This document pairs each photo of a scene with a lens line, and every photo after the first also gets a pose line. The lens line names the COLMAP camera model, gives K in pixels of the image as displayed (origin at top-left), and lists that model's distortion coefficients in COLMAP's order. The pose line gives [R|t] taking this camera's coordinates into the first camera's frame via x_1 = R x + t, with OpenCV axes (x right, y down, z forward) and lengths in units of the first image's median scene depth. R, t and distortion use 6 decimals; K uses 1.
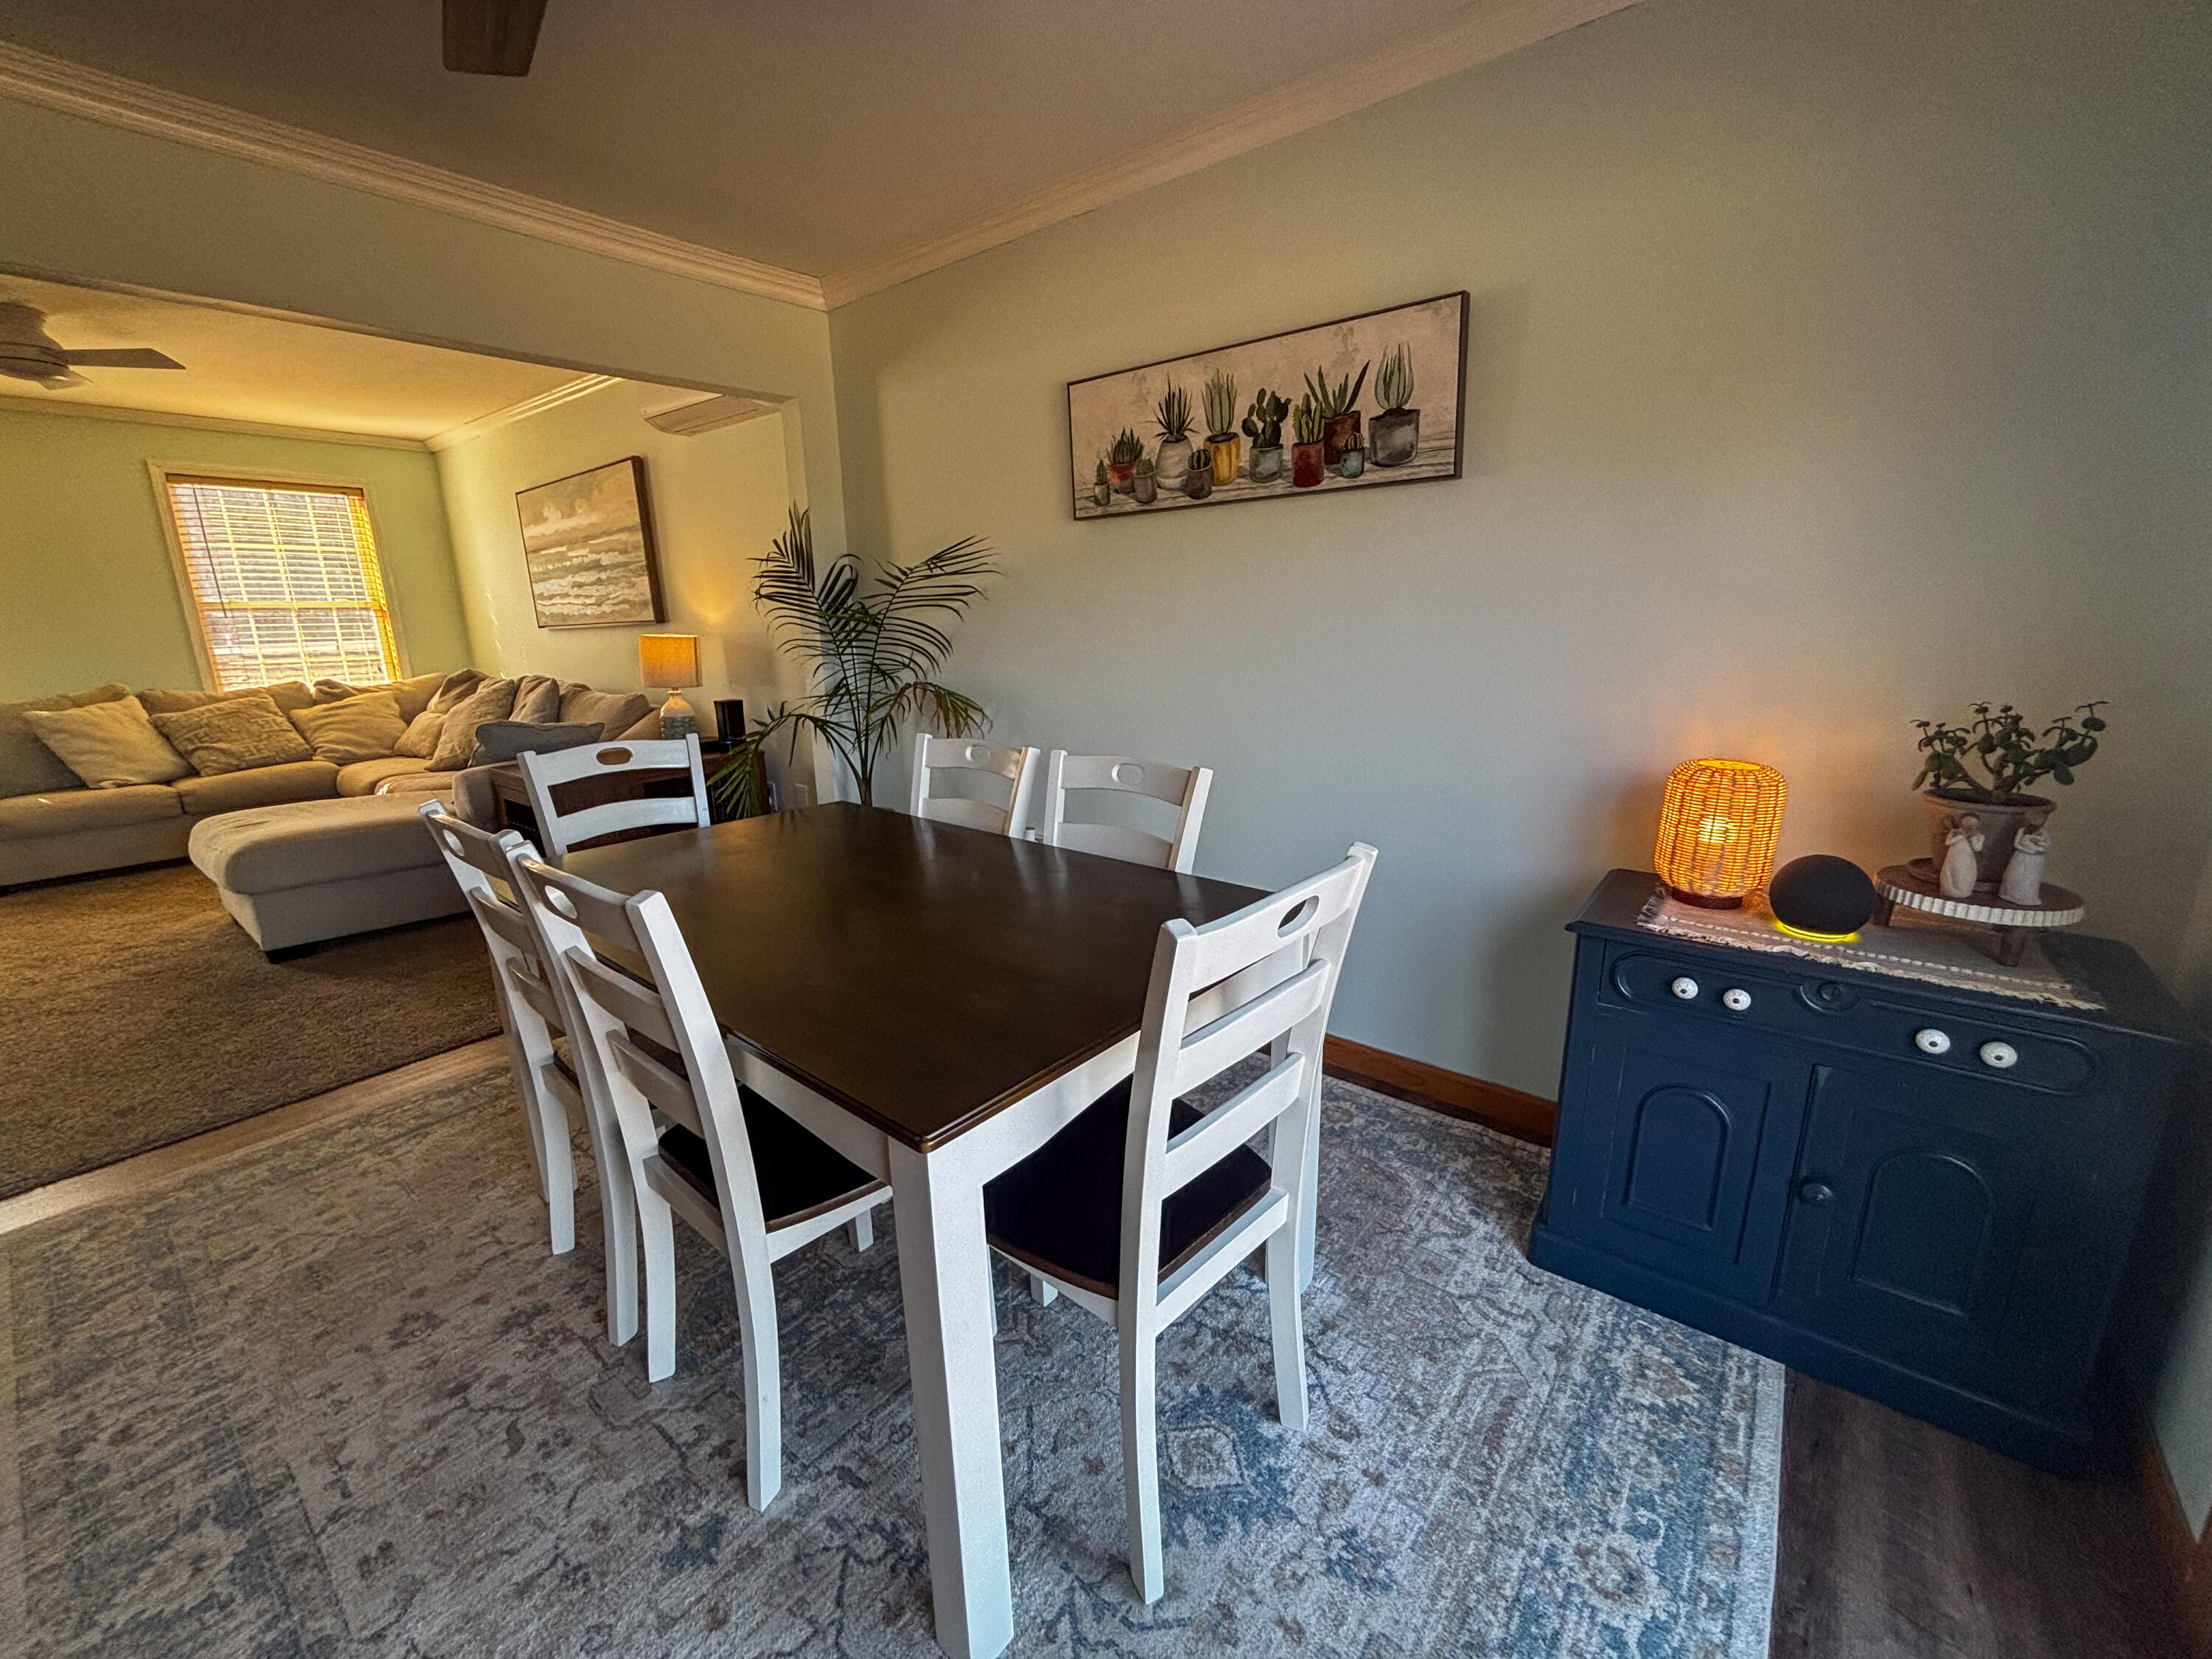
lens RADIAL K [[898.0, 0, 1110.6], [0, 898.0, 820.1], [0, 0, 1]] dist [0.001983, -0.000099]
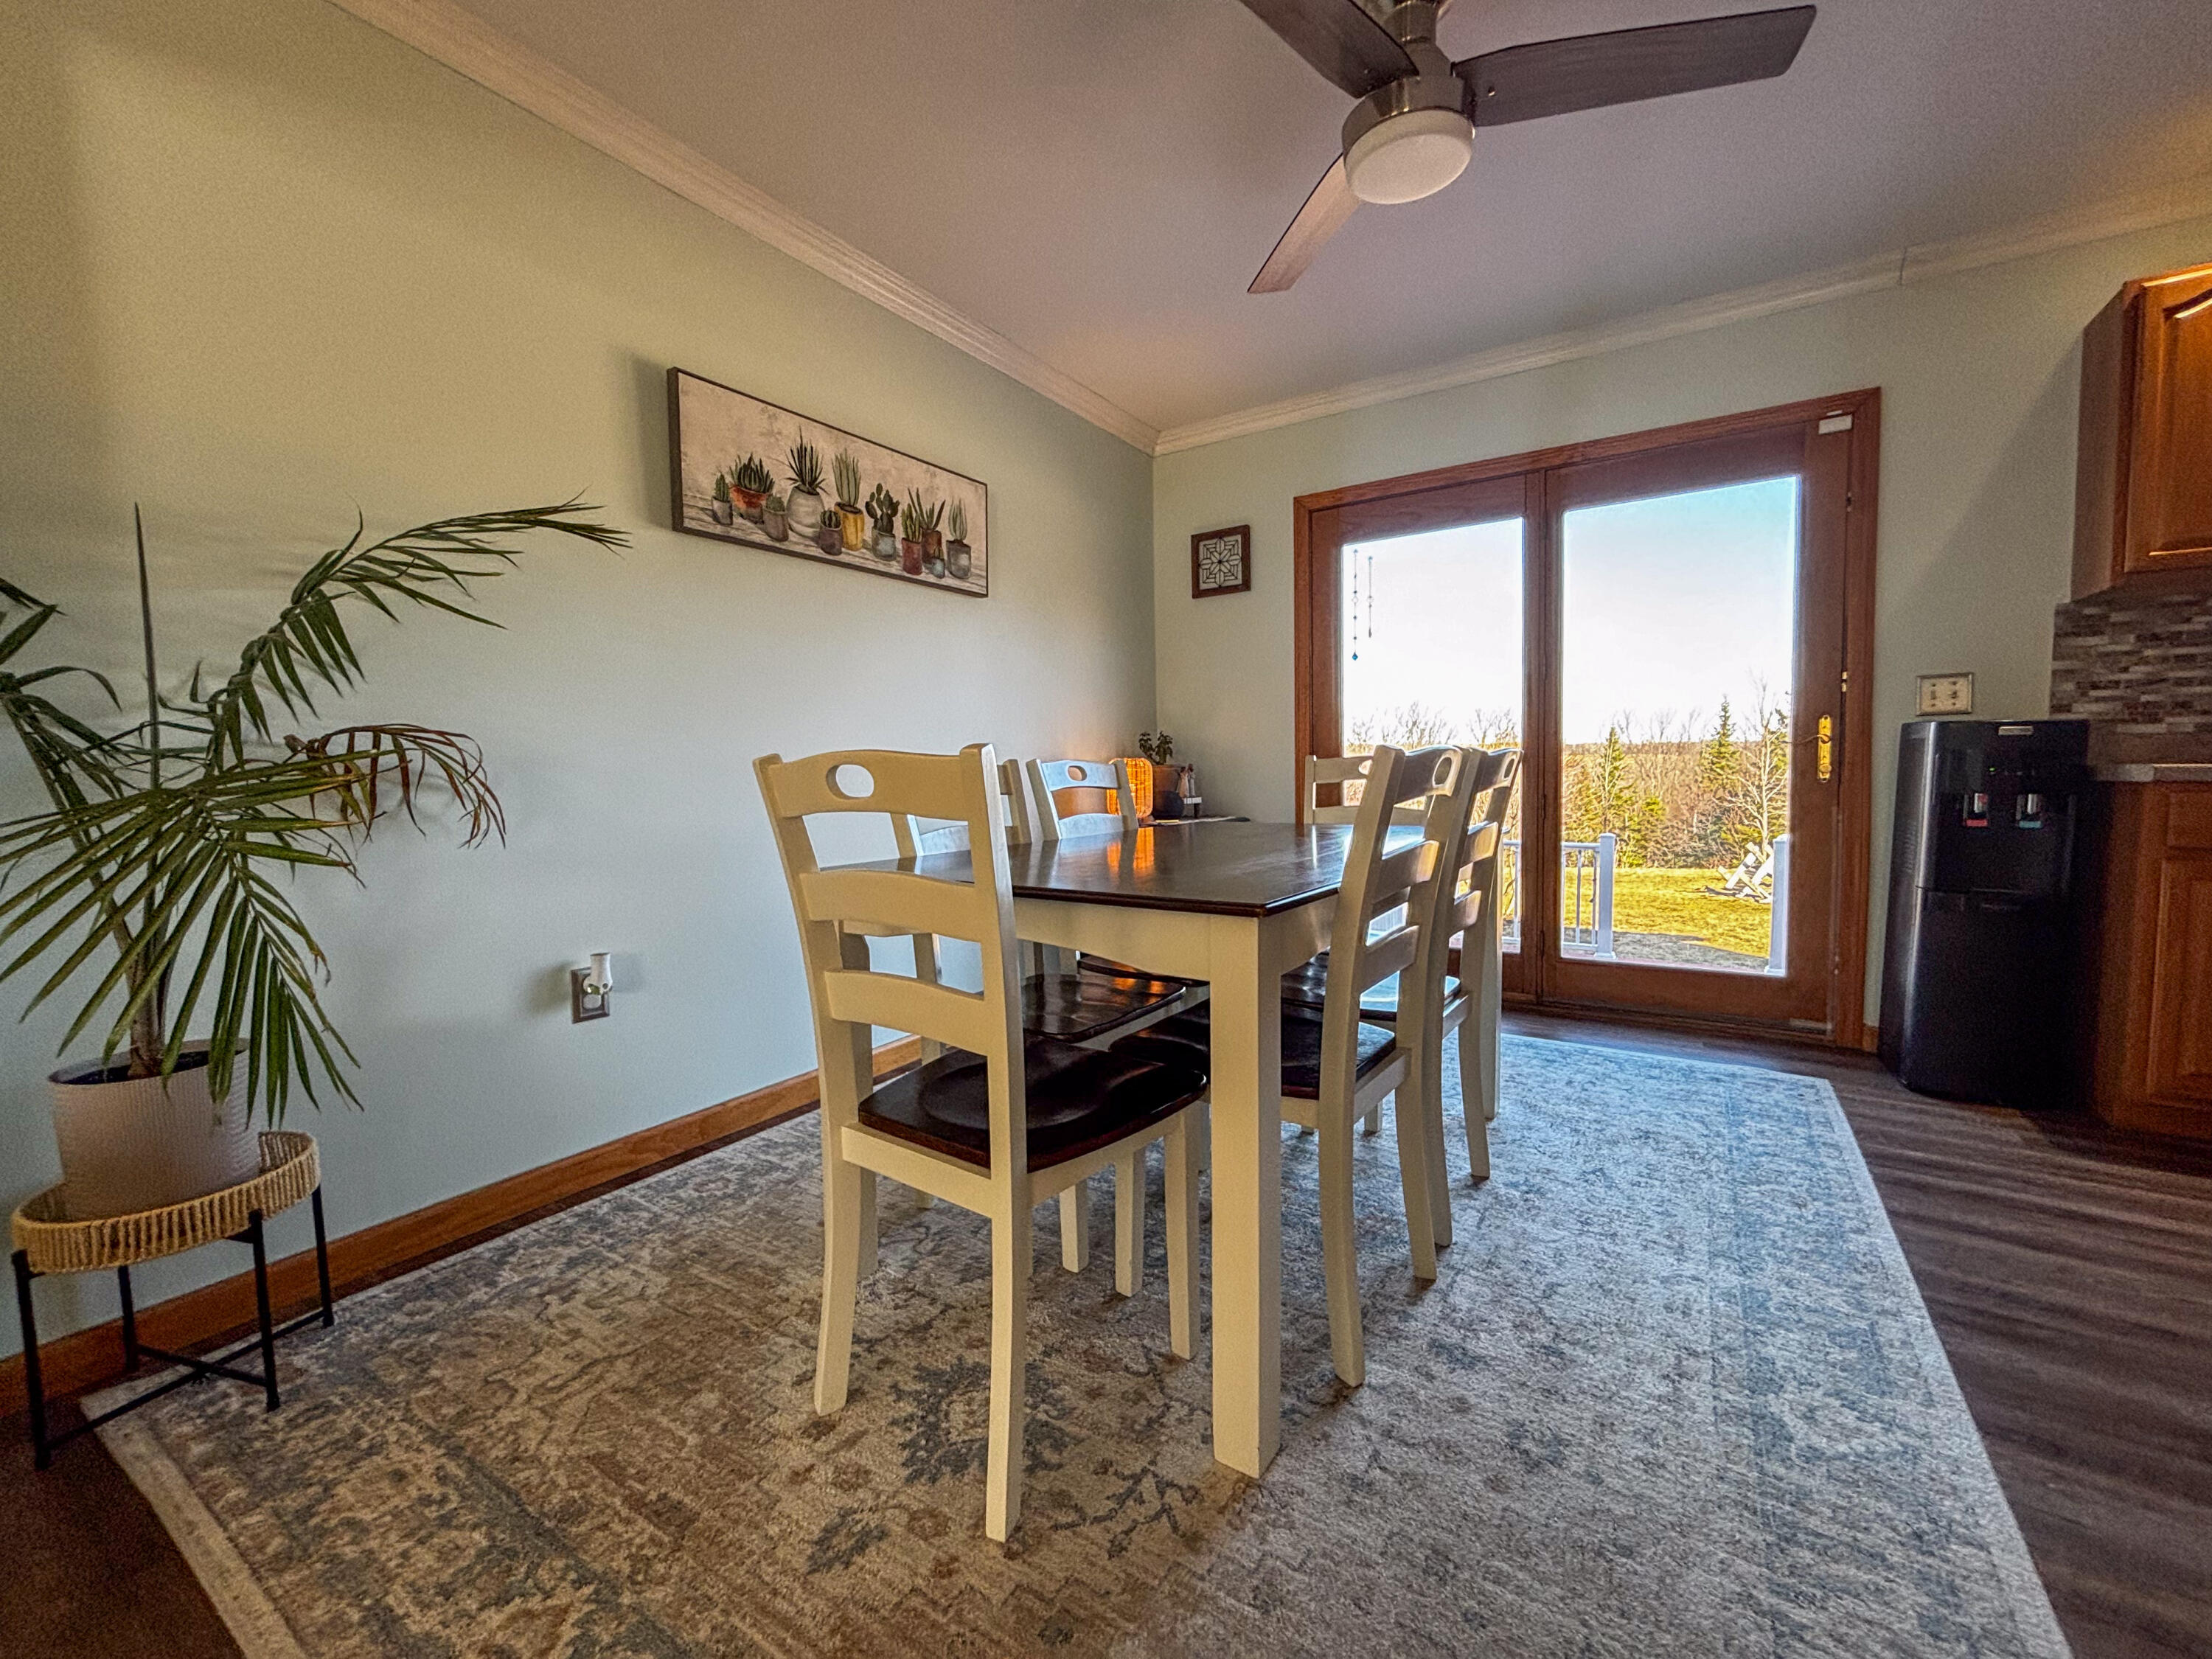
lens RADIAL K [[898.0, 0, 1109.0], [0, 898.0, 824.8], [0, 0, 1]] dist [0.001983, -0.000099]
pose [[-0.116076, -0.033532, 0.992674, -1.035322], [0.258835, 0.963876, 0.062826, -0.037038], [-0.958922, 0.264231, -0.103204, 0.919458]]
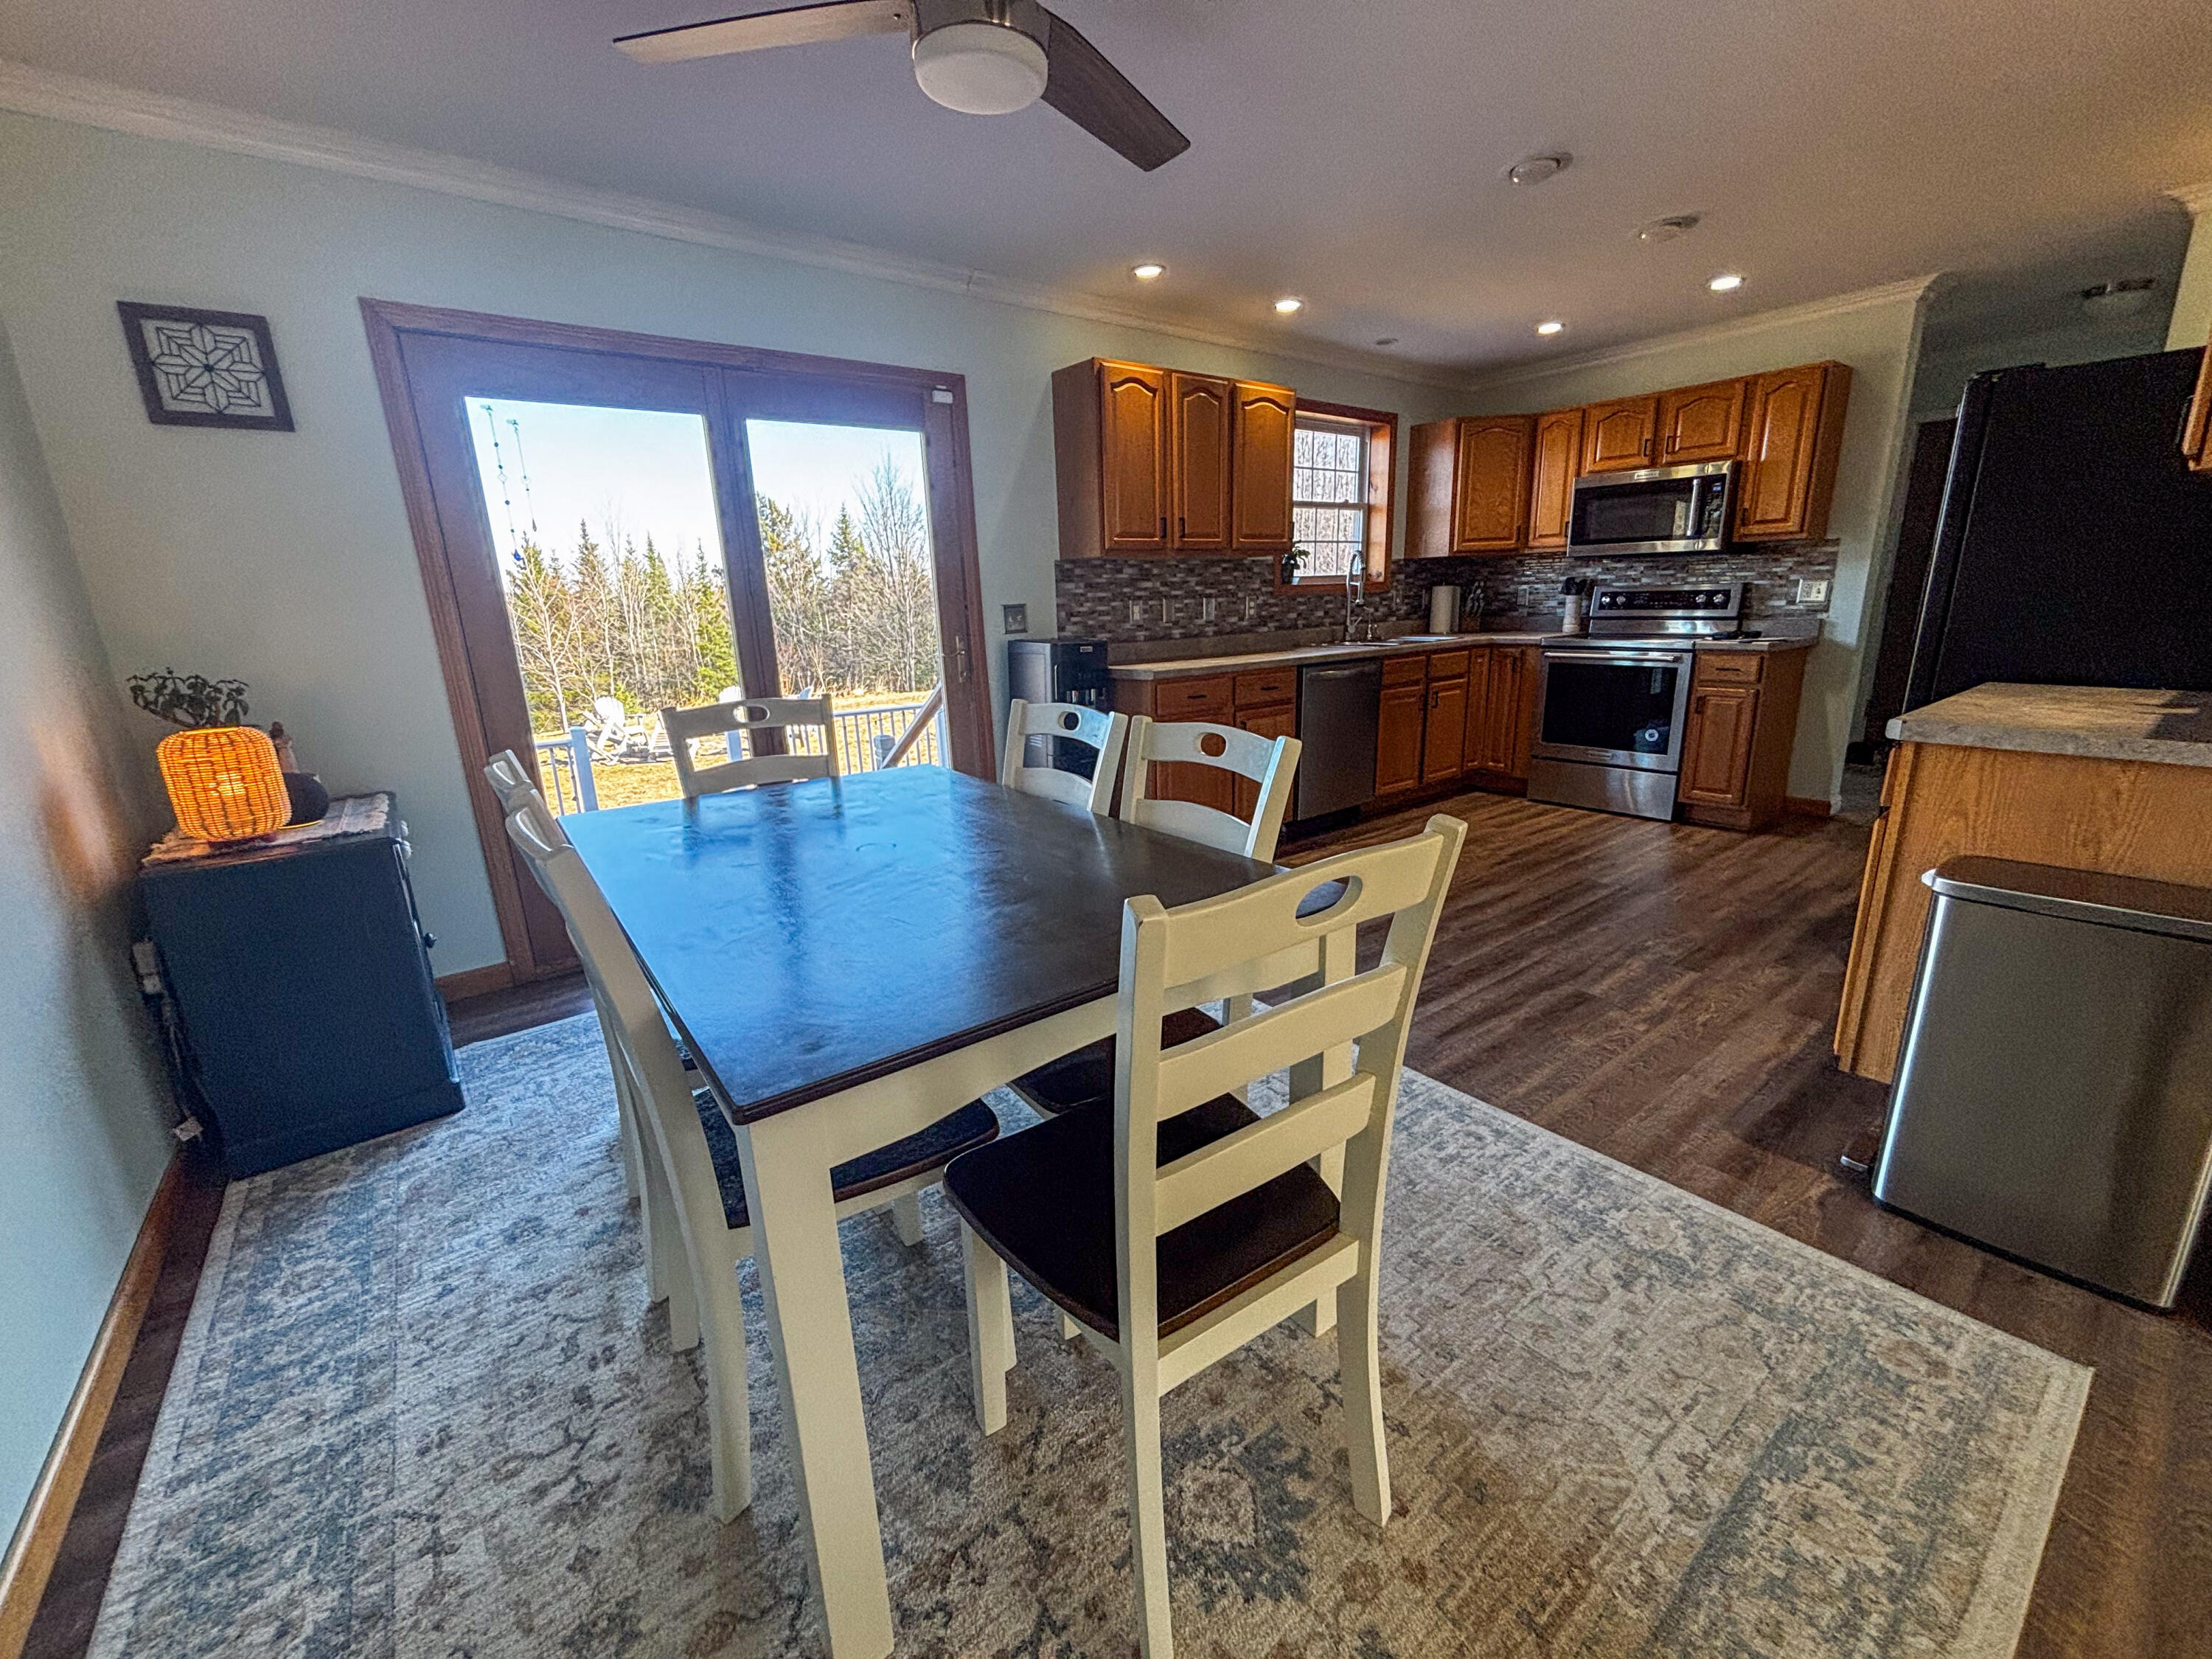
lens RADIAL K [[898.0, 0, 1107.2], [0, 898.0, 826.5], [0, 0, 1]] dist [0.001983, -0.000099]
pose [[-0.974142, 0.002010, 0.225927, -0.537713], [0.109184, 0.879635, 0.462948, -0.264862], [-0.197804, 0.475644, -0.857109, 1.307173]]
